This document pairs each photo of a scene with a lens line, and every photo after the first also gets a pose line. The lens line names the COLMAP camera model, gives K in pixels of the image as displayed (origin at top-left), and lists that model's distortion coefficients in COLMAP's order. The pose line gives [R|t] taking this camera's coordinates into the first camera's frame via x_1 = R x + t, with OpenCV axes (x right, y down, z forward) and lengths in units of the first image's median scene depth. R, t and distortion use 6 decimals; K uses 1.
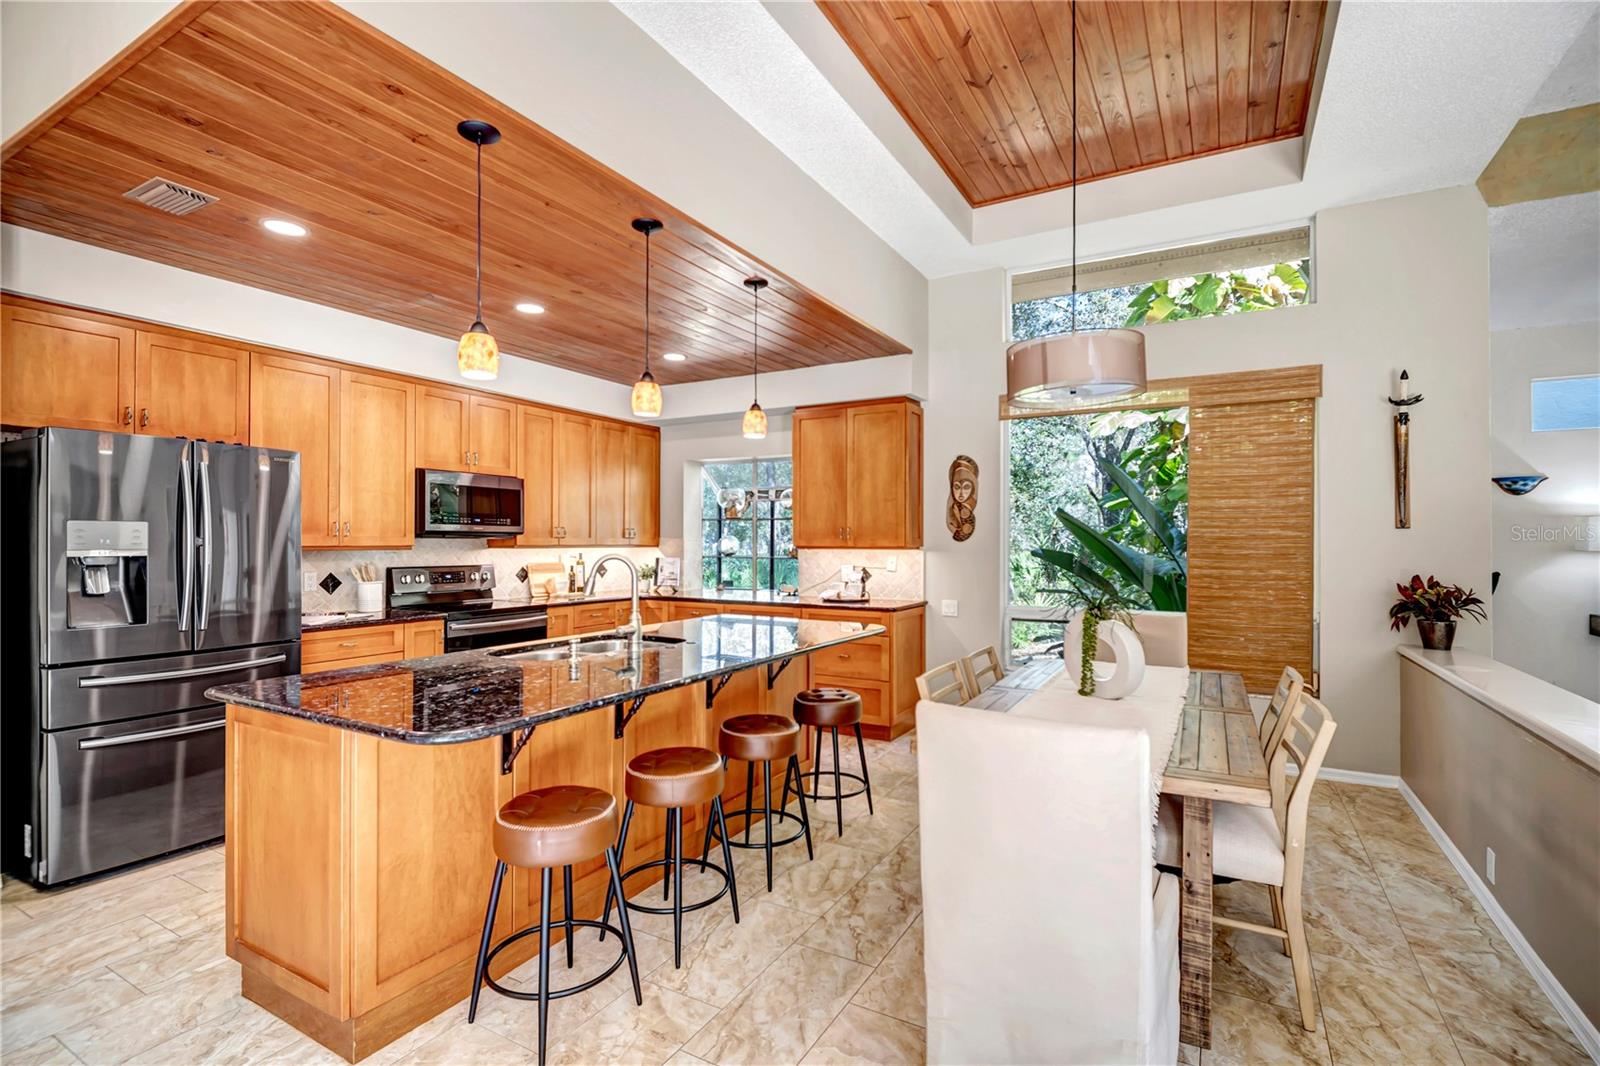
lens RADIAL K [[734.2, 0, 806.2], [0, 734.2, 539.6], [0, 0, 1]] dist [-0.009007, -0.002340]
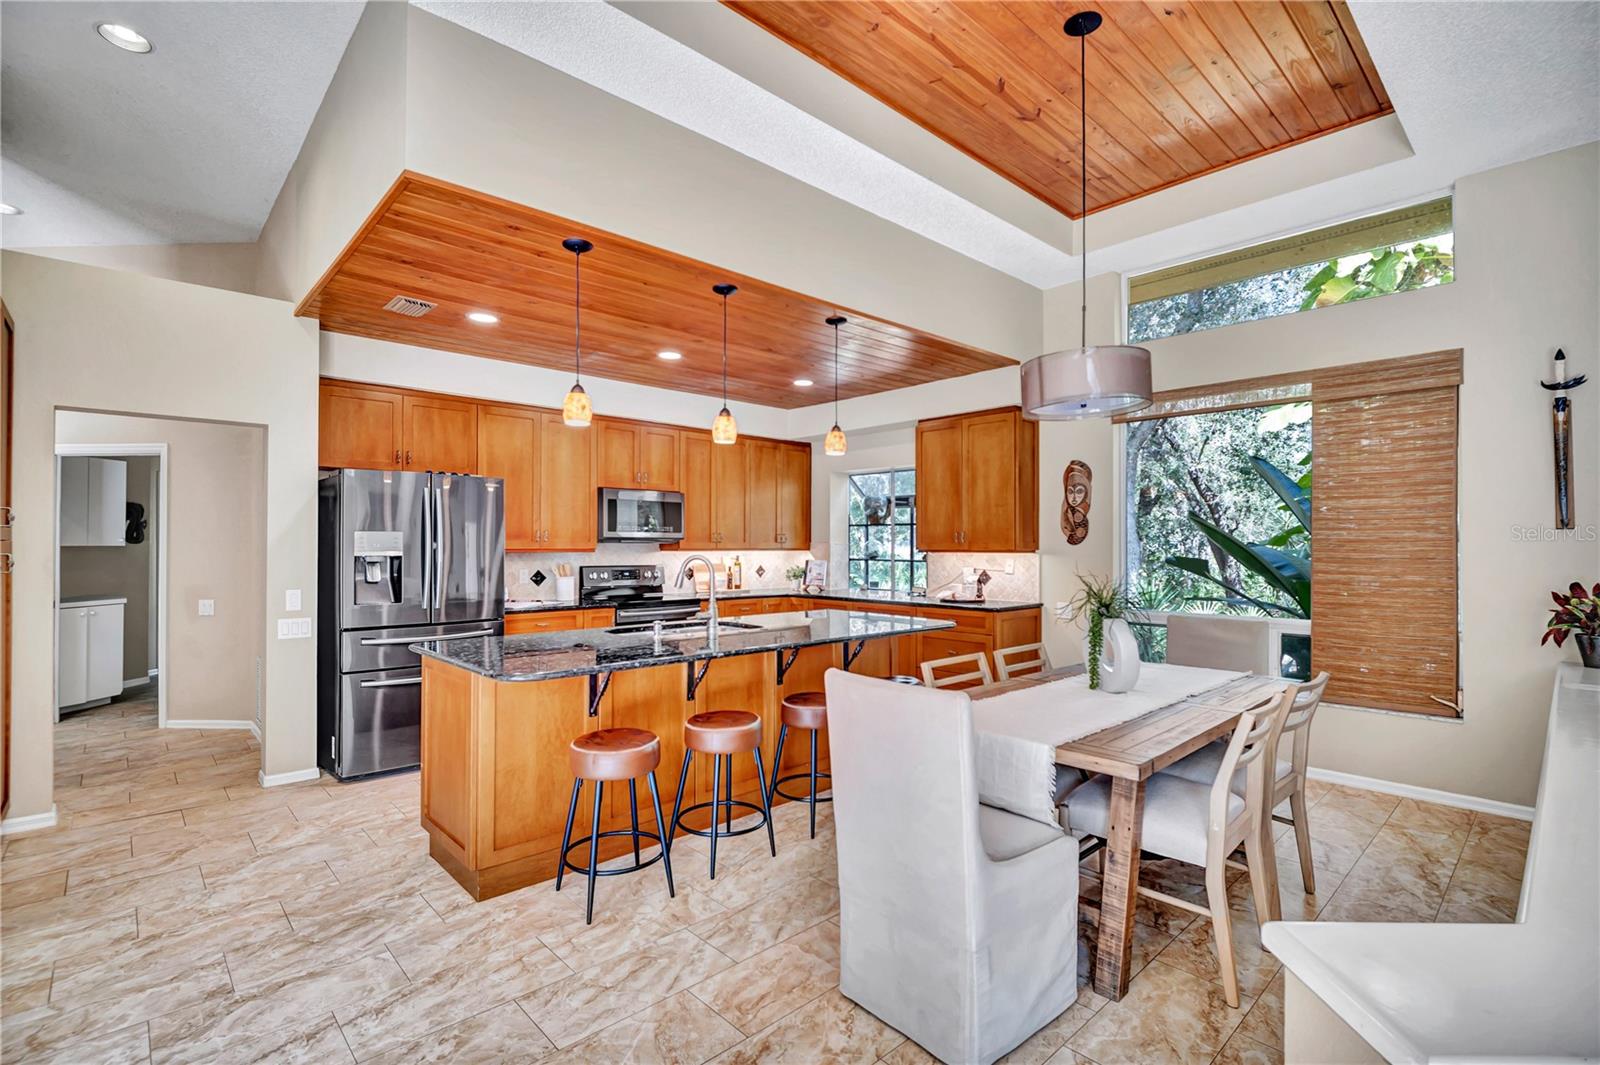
lens RADIAL K [[734.2, 0, 814.4], [0, 734.2, 539.1], [0, 0, 1]] dist [-0.009007, -0.002340]
pose [[0.955209, -0.003643, -0.295910, 0.222015], [0.001597, 0.999973, -0.007157, 0.001217], [0.295928, 0.006363, 0.955189, -0.101464]]
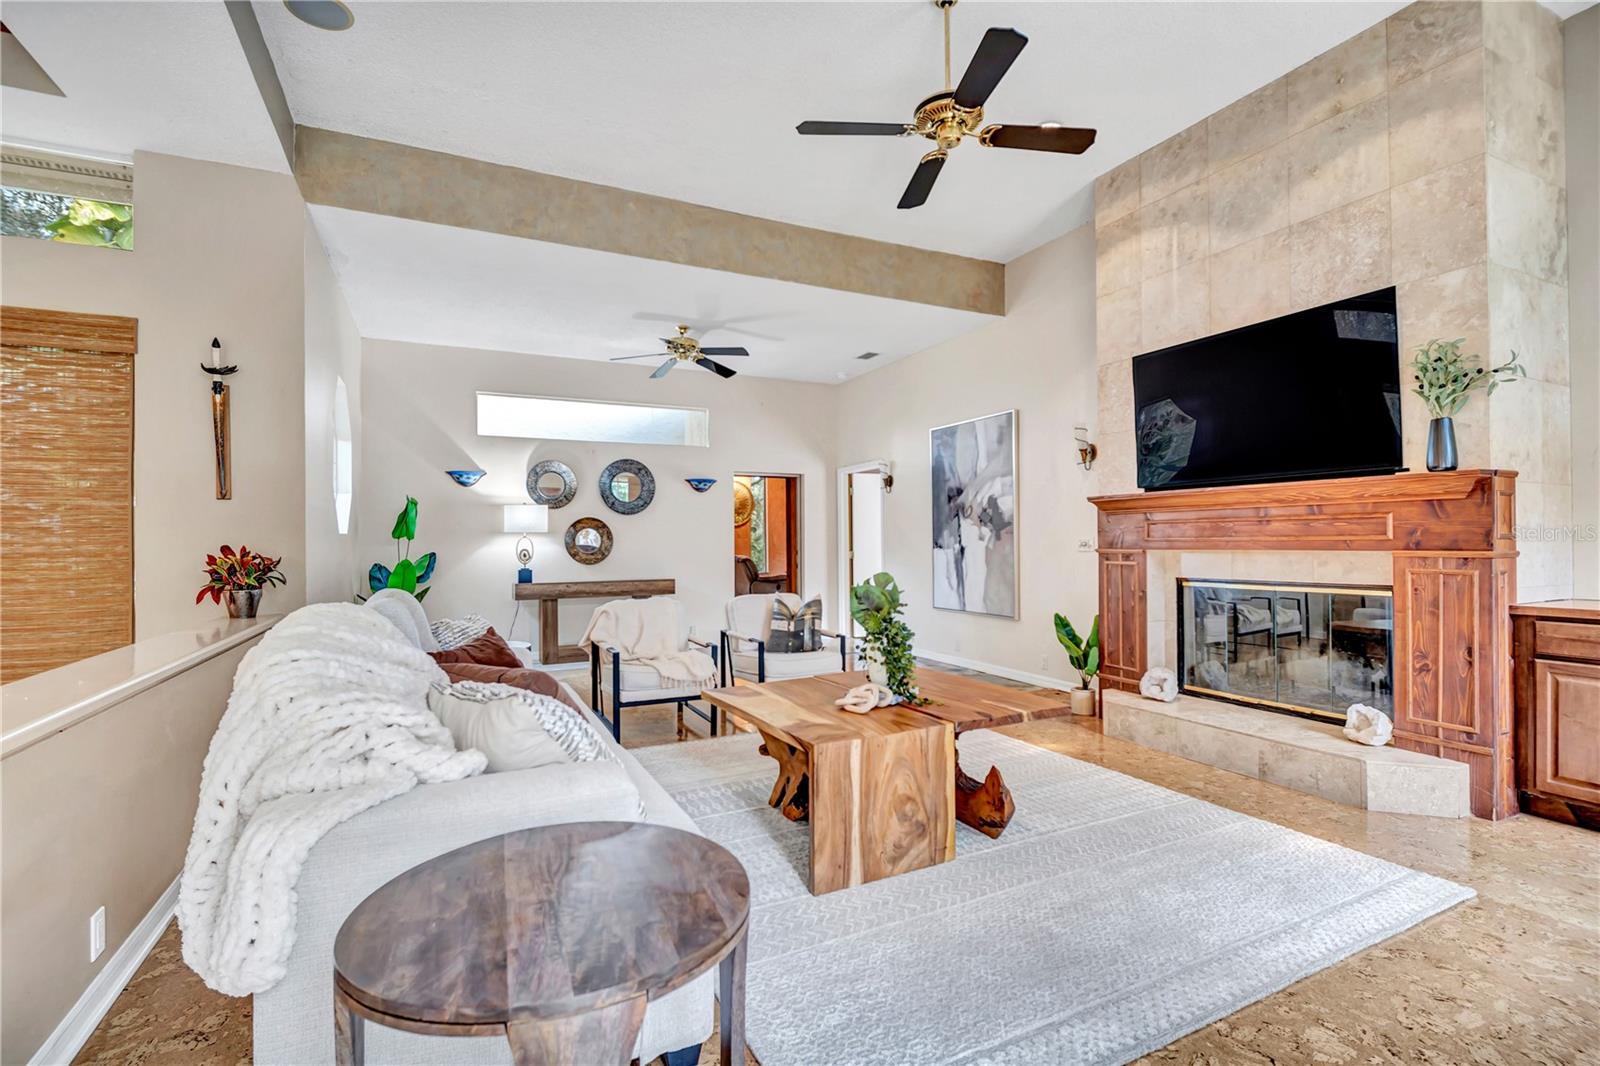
lens RADIAL K [[734.2, 0, 796.1], [0, 734.2, 538.6], [0, 0, 1]] dist [-0.009007, -0.002340]
pose [[0.566475, -0.002986, 0.824073, 0.456593], [0.007523, 0.999971, -0.001548, 0.046499], [-0.824044, 0.007076, 0.566481, -0.206583]]
